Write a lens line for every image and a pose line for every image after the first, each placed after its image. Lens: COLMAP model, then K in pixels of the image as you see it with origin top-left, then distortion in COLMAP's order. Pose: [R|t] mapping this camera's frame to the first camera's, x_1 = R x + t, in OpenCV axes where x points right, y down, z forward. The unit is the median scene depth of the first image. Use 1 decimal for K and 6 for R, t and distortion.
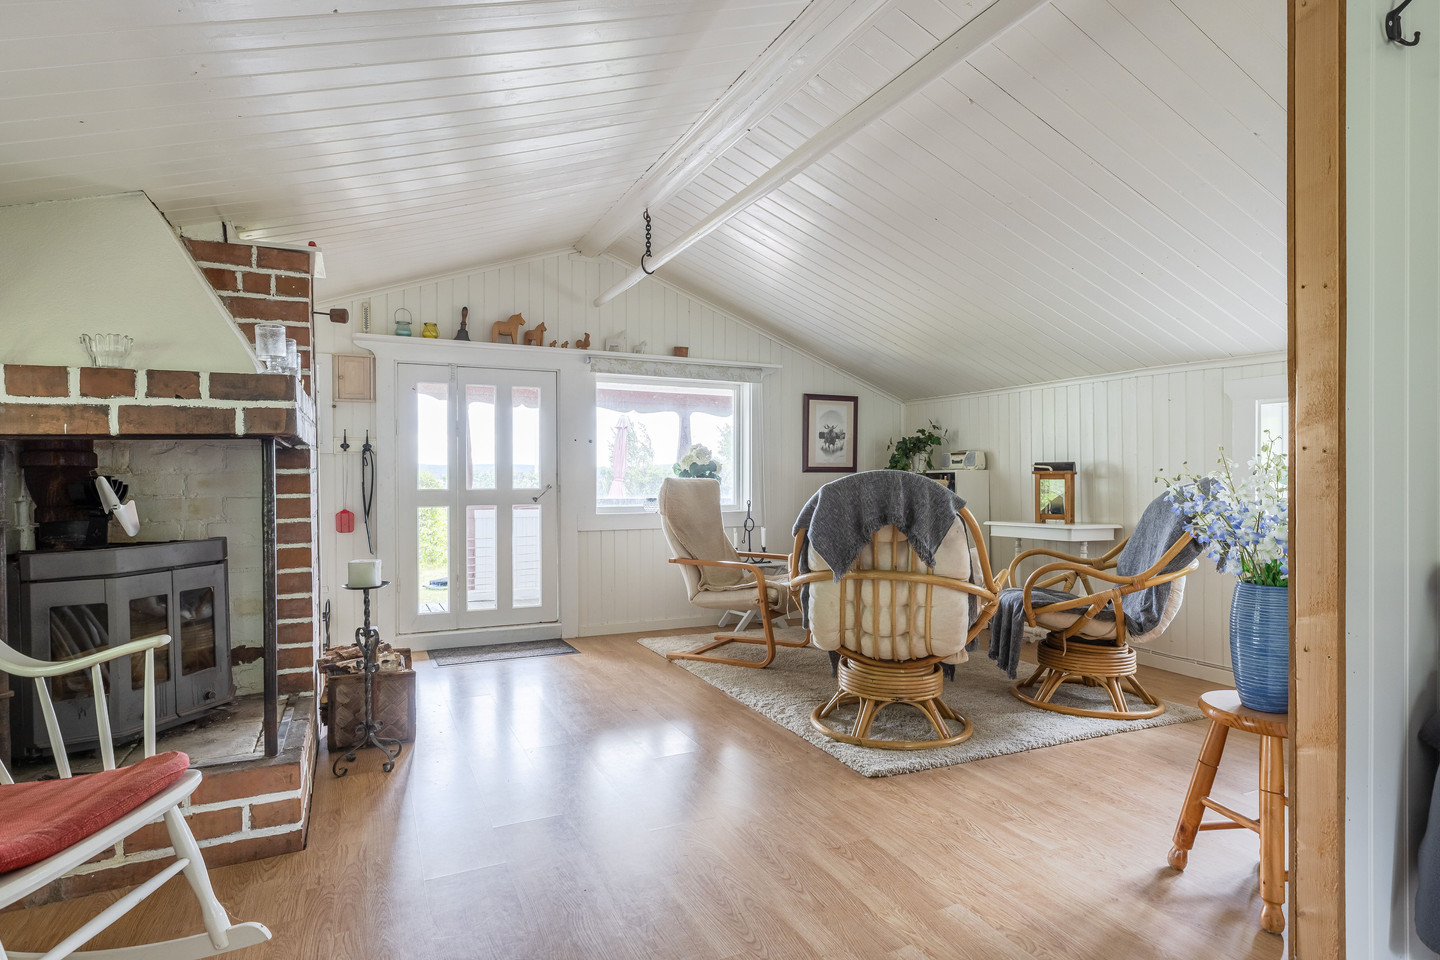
lens RADIAL K [[759.2, 0, 710.2], [0, 759.2, 475.9], [0, 0, 1]] dist [-0.001418, 0.002228]
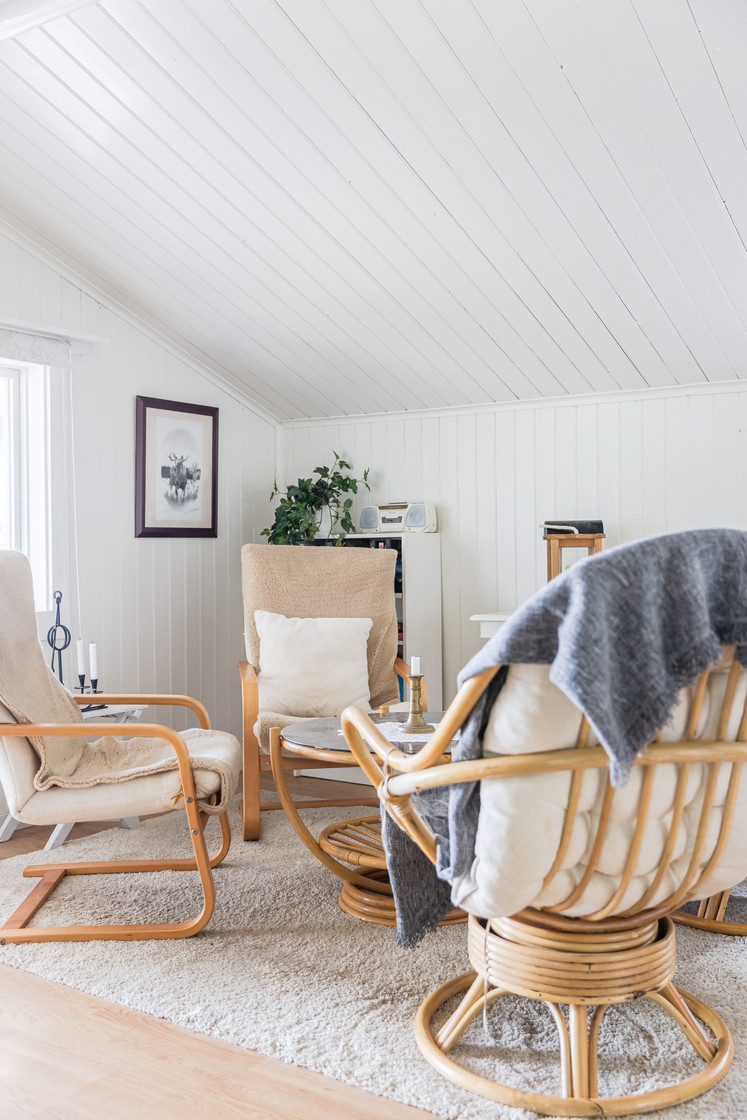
lens RADIAL K [[1038.3, 0, 376.2], [0, 1038.3, 568.1], [0, 0, 1]] dist [0.008684, 0.000000]
pose [[0.856502, -0.015091, 0.515922, -0.224940], [0.003595, 0.999723, 0.023274, 0.001254], [-0.516131, -0.018079, 0.856319, 0.483320]]
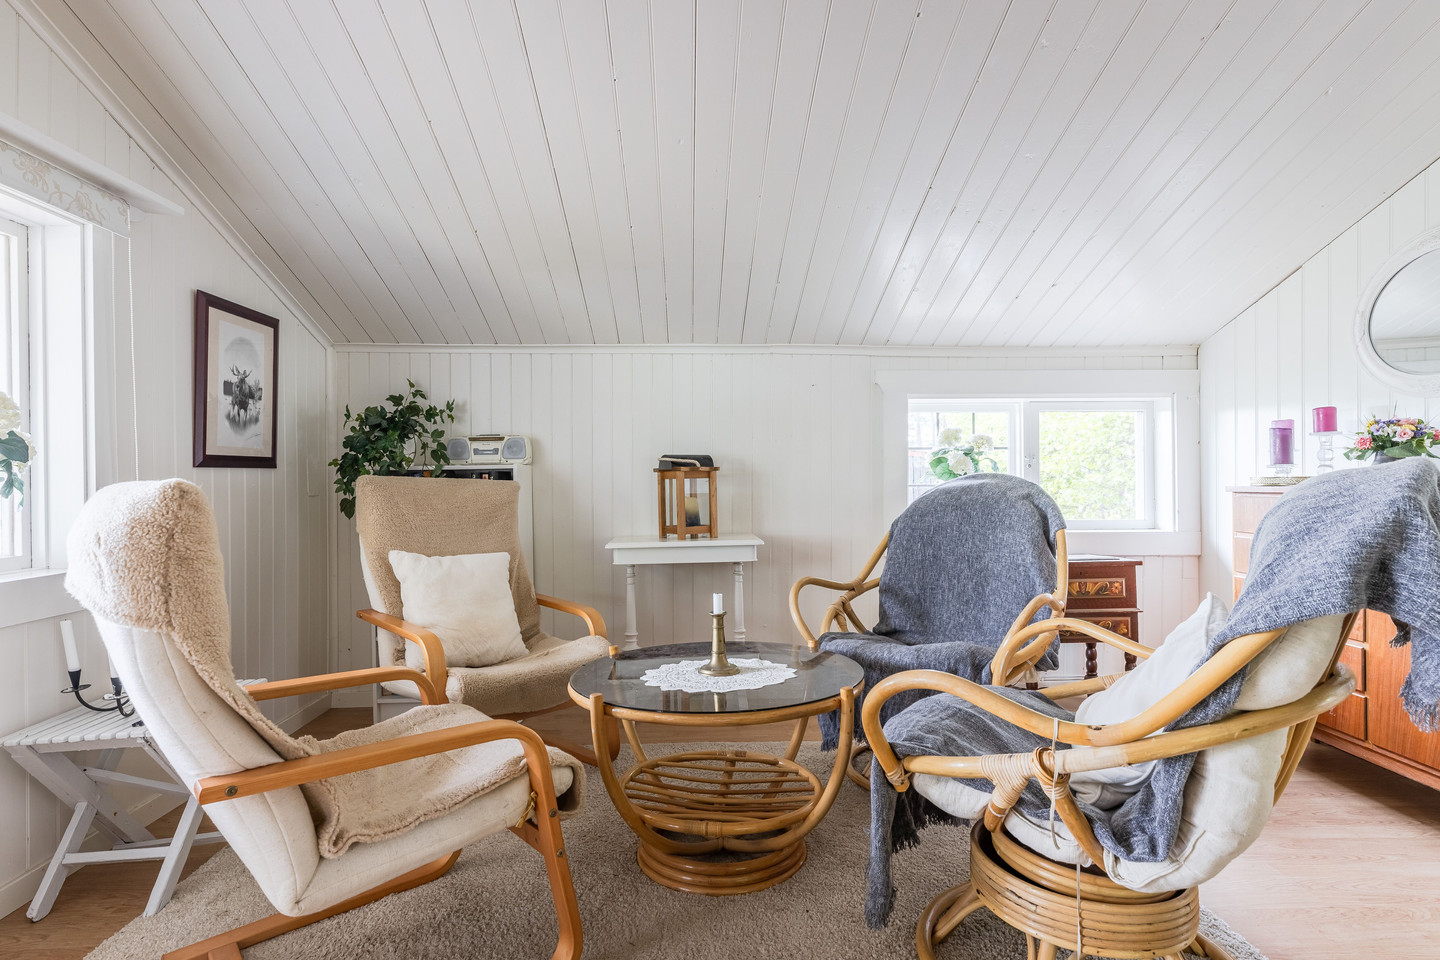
lens RADIAL K [[759.2, 0, 718.8], [0, 759.2, 482.3], [0, 0, 1]] dist [-0.001418, 0.002228]
pose [[0.391712, -0.009913, 0.920034, -0.311178], [0.003021, 0.999950, 0.009488, 0.001528], [-0.920083, -0.000937, 0.391723, 1.021896]]
